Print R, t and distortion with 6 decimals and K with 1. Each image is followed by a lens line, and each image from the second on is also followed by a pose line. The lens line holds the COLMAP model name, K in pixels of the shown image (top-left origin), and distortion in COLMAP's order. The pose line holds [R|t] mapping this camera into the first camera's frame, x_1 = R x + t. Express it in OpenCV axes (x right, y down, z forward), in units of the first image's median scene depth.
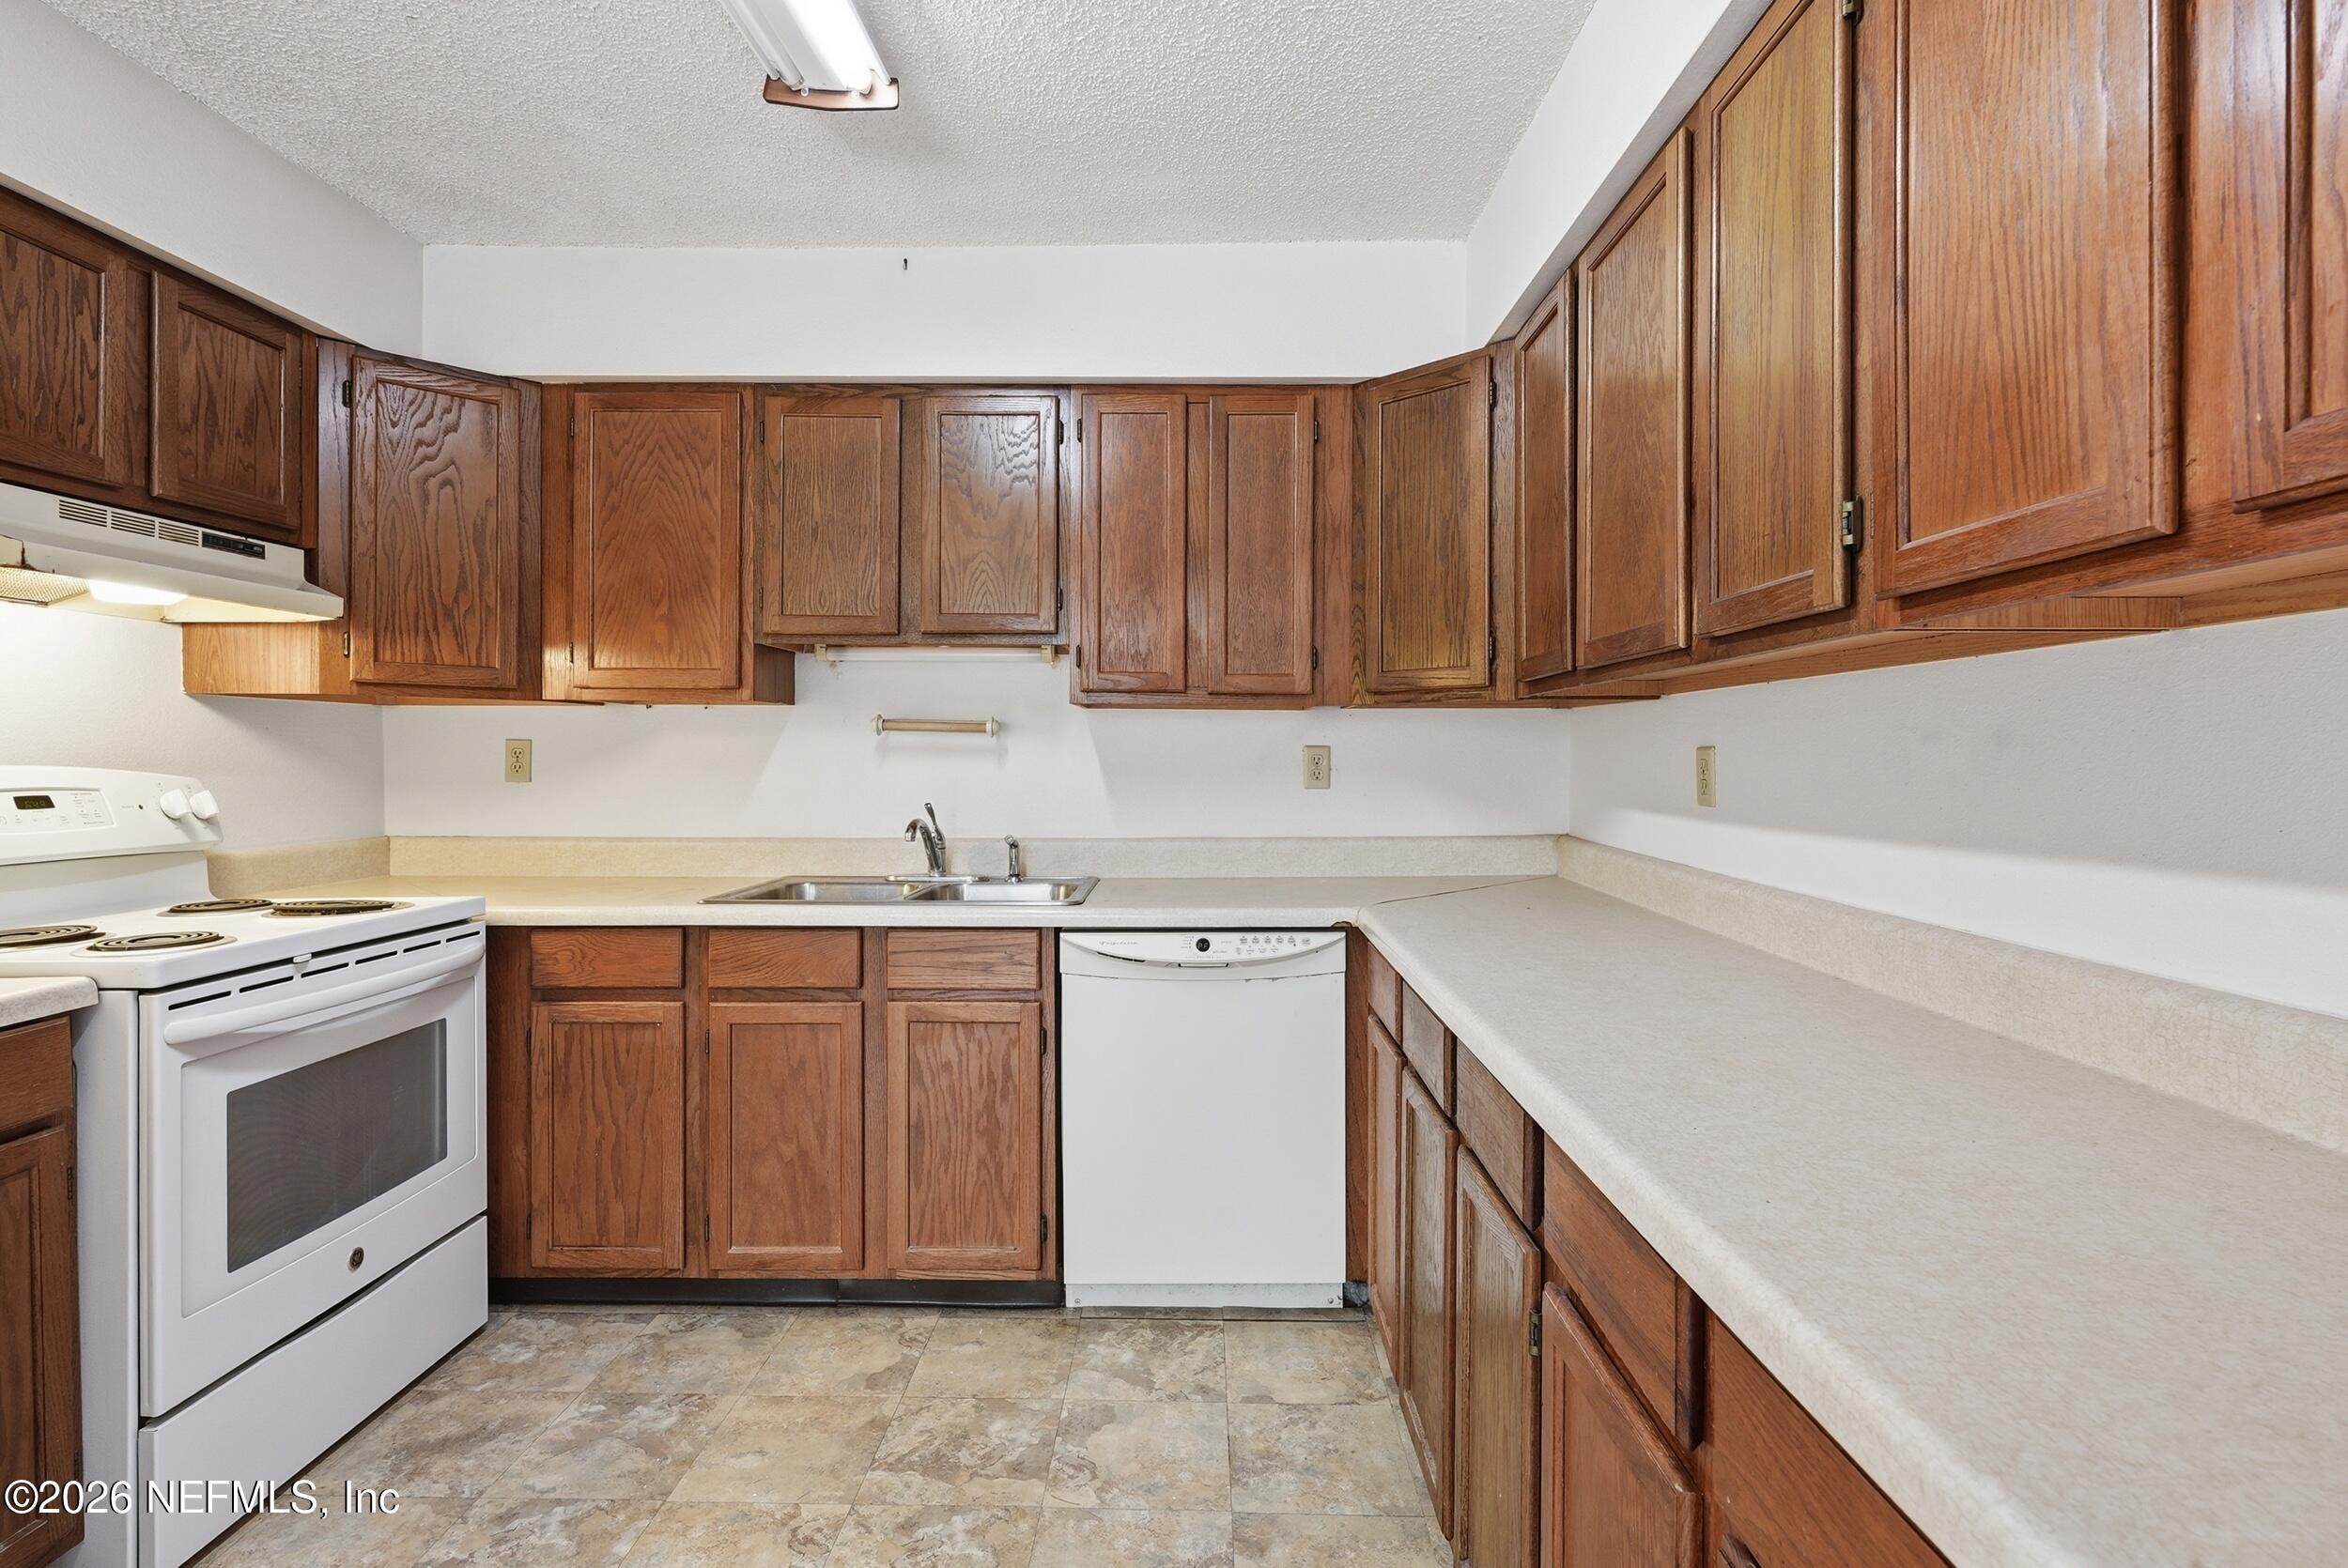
lens RADIAL K [[1143.0, 0, 1186.9], [0, 1143.0, 750.9], [0, 0, 1]] dist [0.002460, -0.000718]
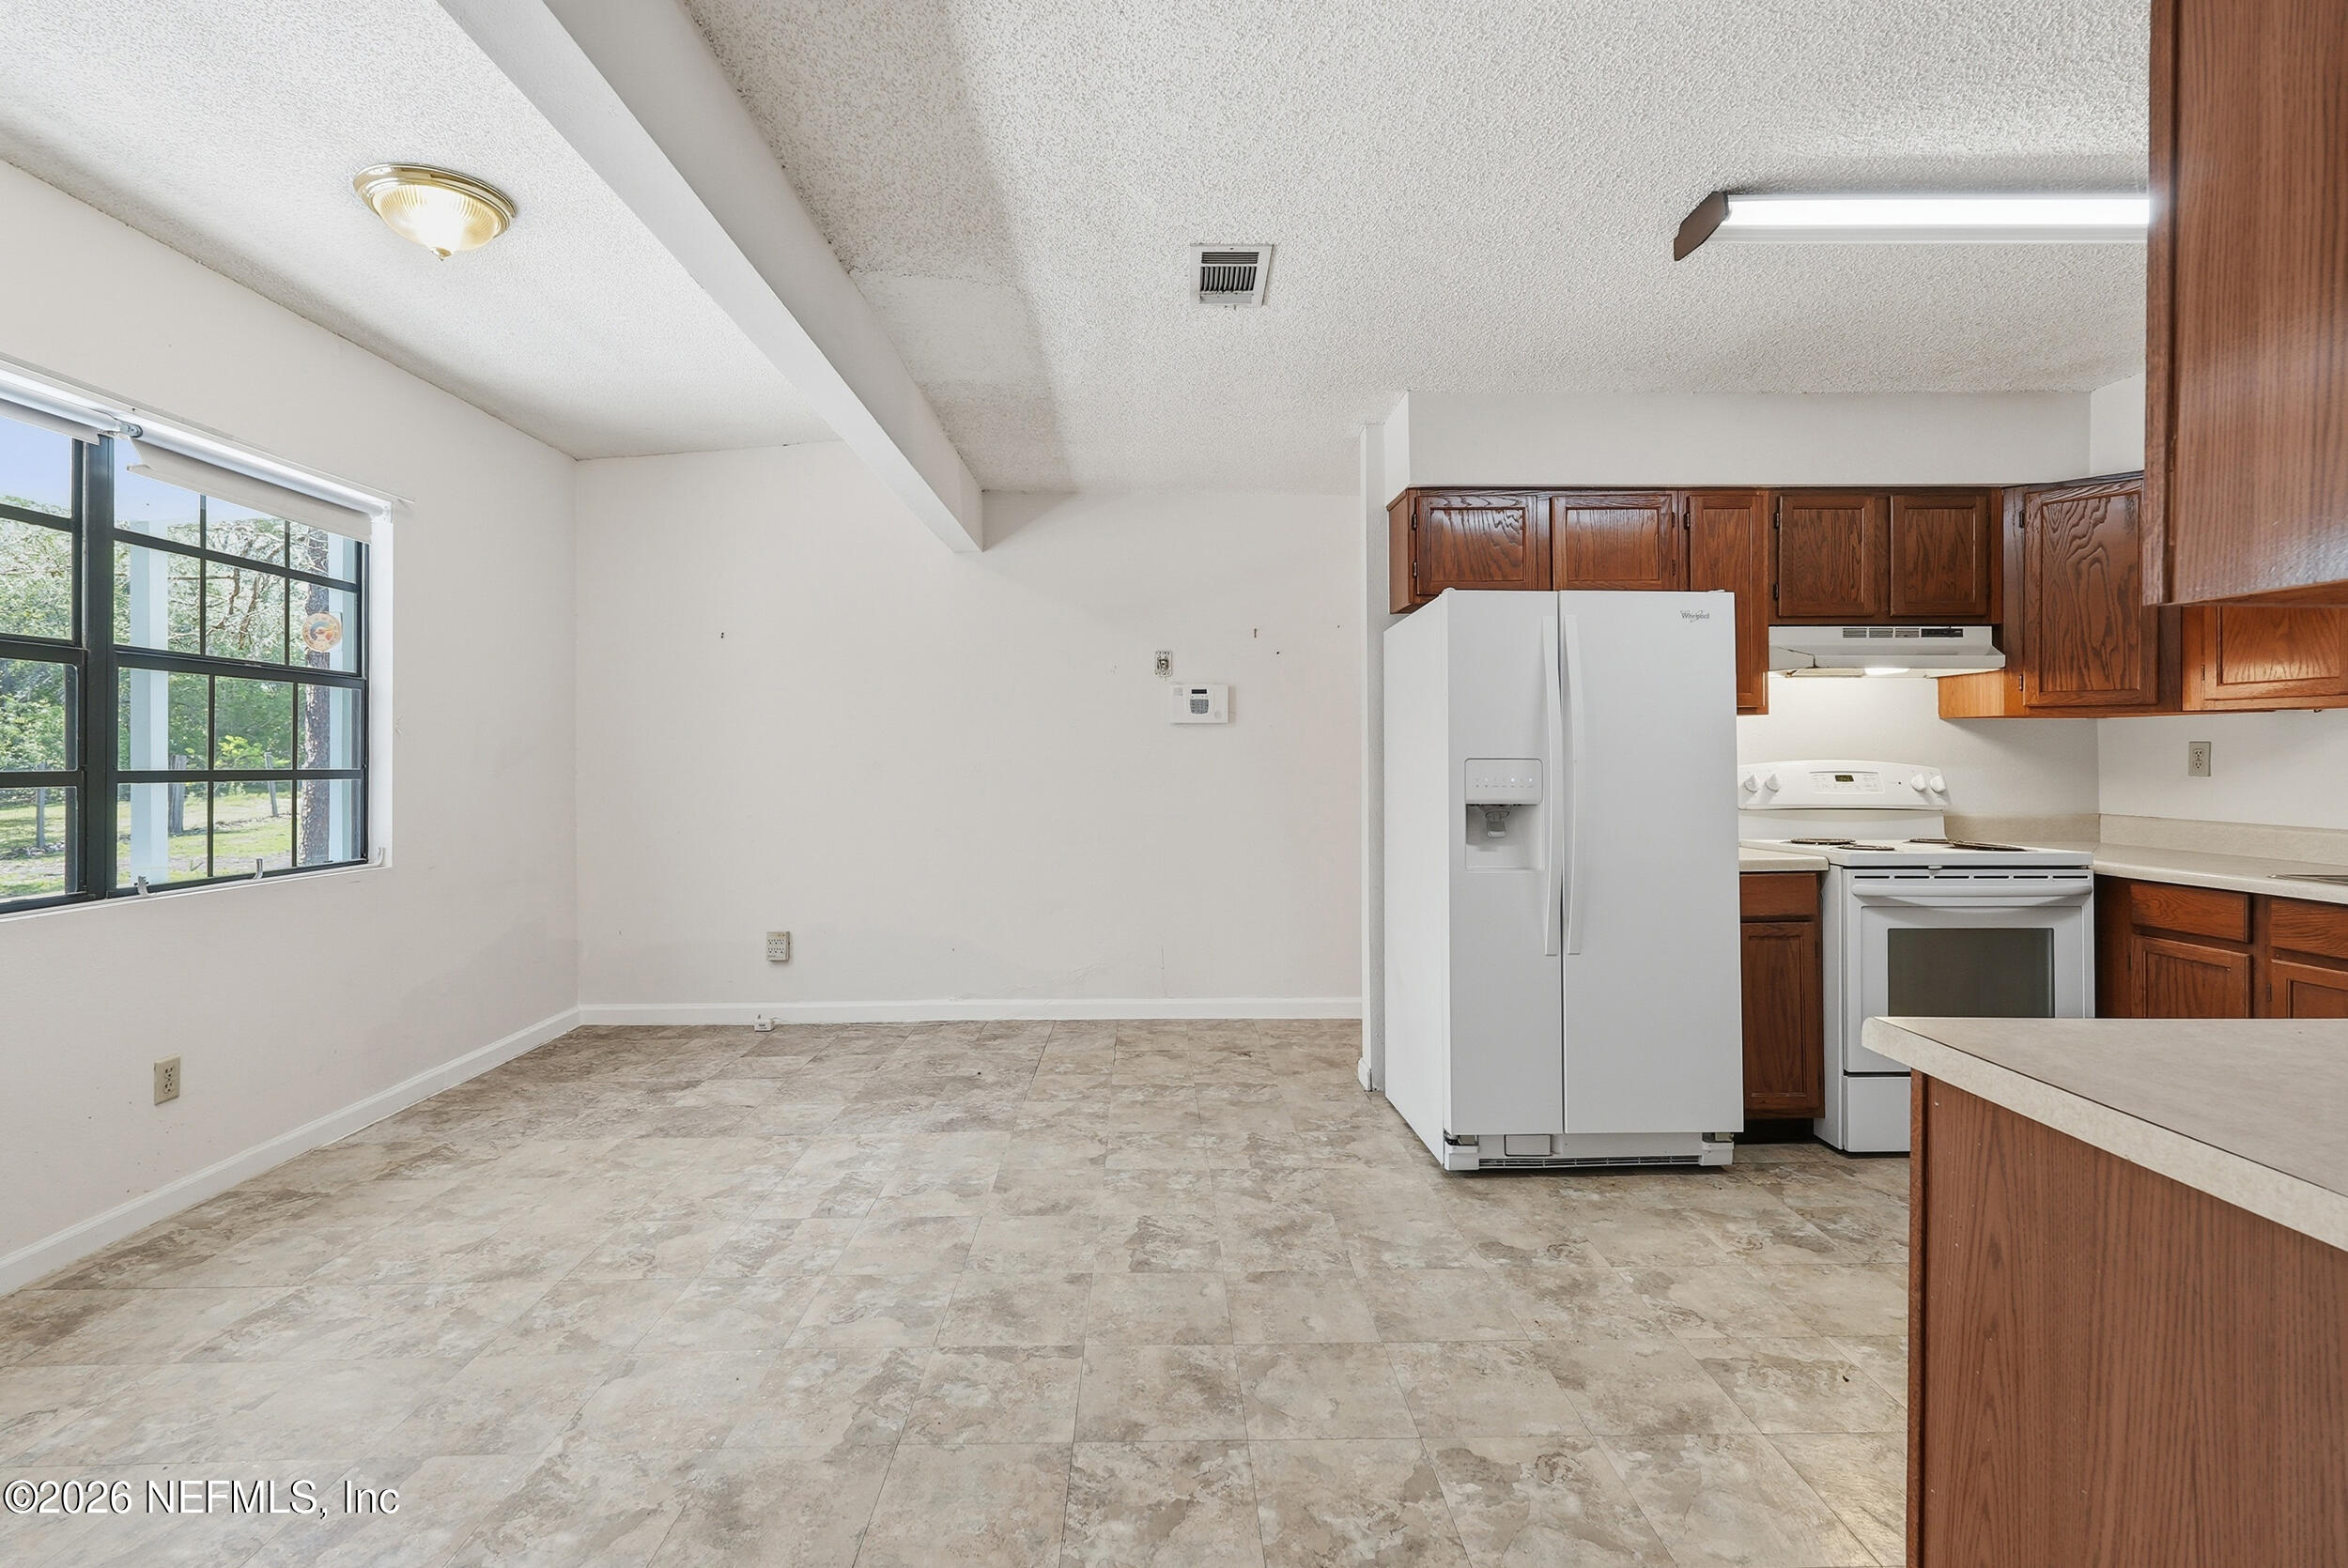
lens RADIAL K [[1048.7, 0, 1187.4], [0, 1048.7, 759.2], [0, 0, 1]] dist [0.000493, -0.000717]
pose [[0.054700, 0.002511, -0.998500, 0.630766], [0.005107, 0.999983, 0.002794, 0.000533], [0.998490, -0.005252, 0.054687, -0.204000]]
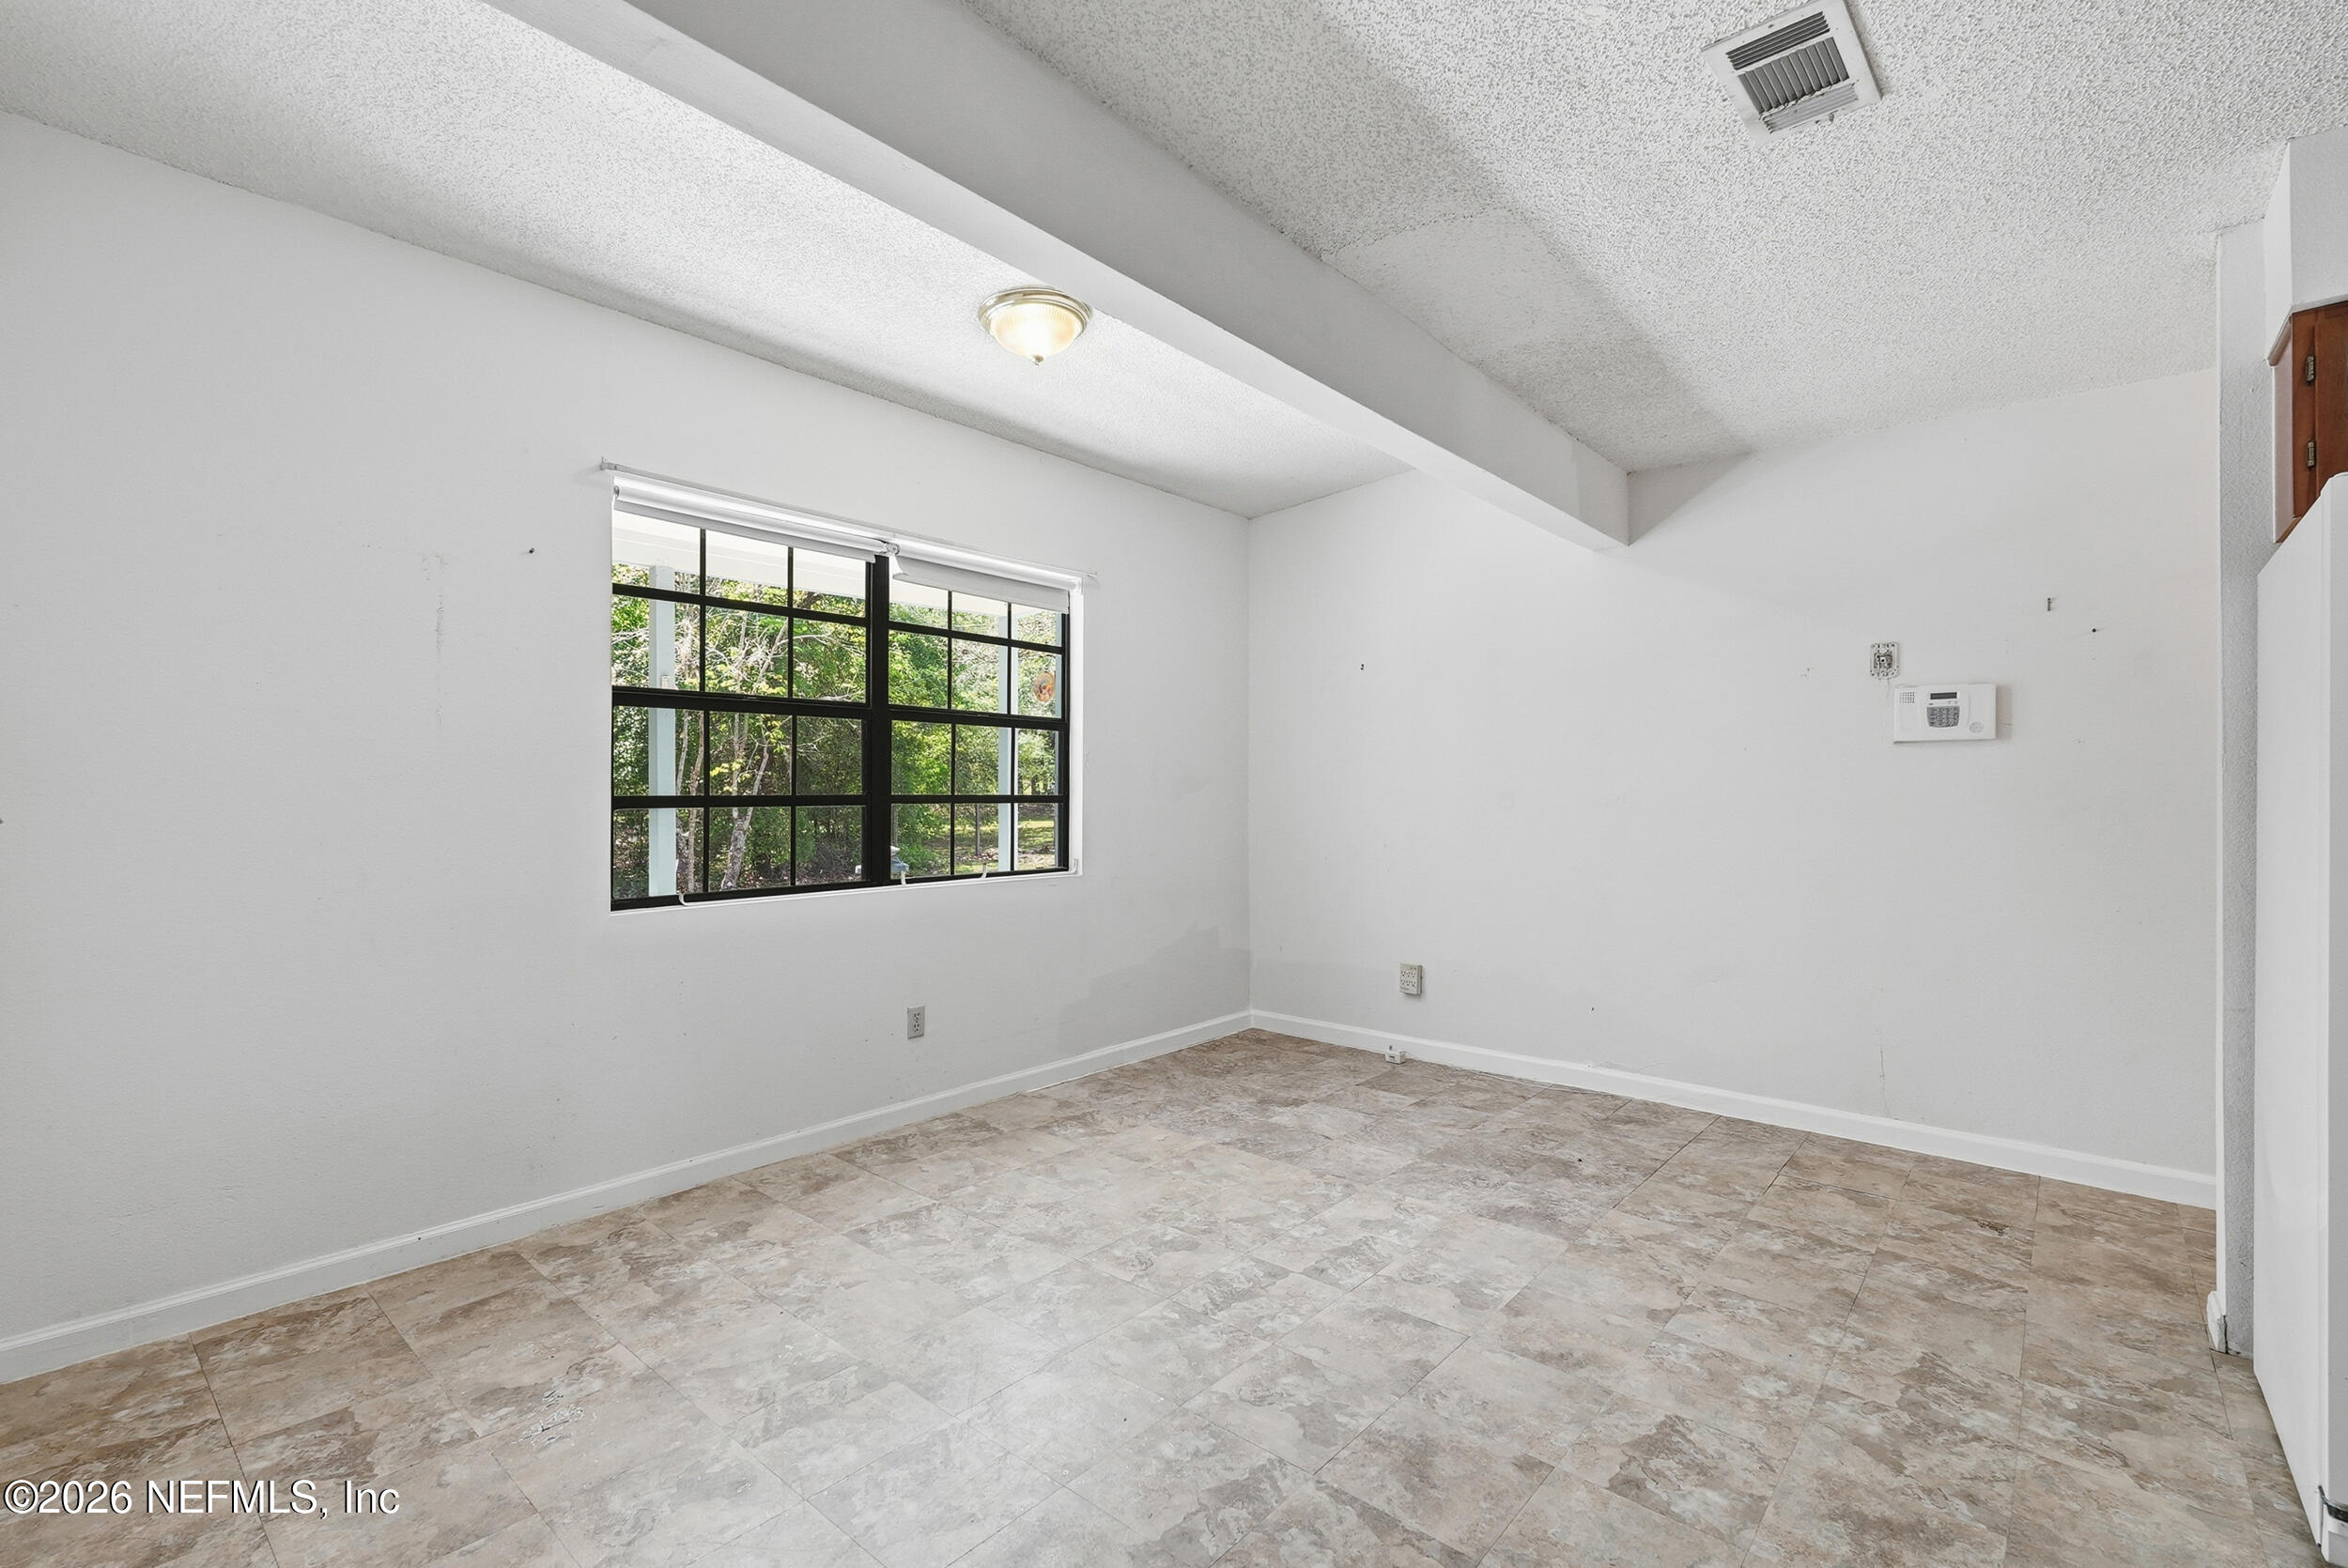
lens RADIAL K [[1048.7, 0, 1176.0], [0, 1048.7, 782.6], [0, 0, 1]] dist [0.000493, -0.000717]
pose [[-0.638597, -0.004592, -0.769528, 0.387976], [0.001289, 0.999974, -0.007037, 0.004723], [0.769540, -0.005486, -0.638575, 0.031838]]
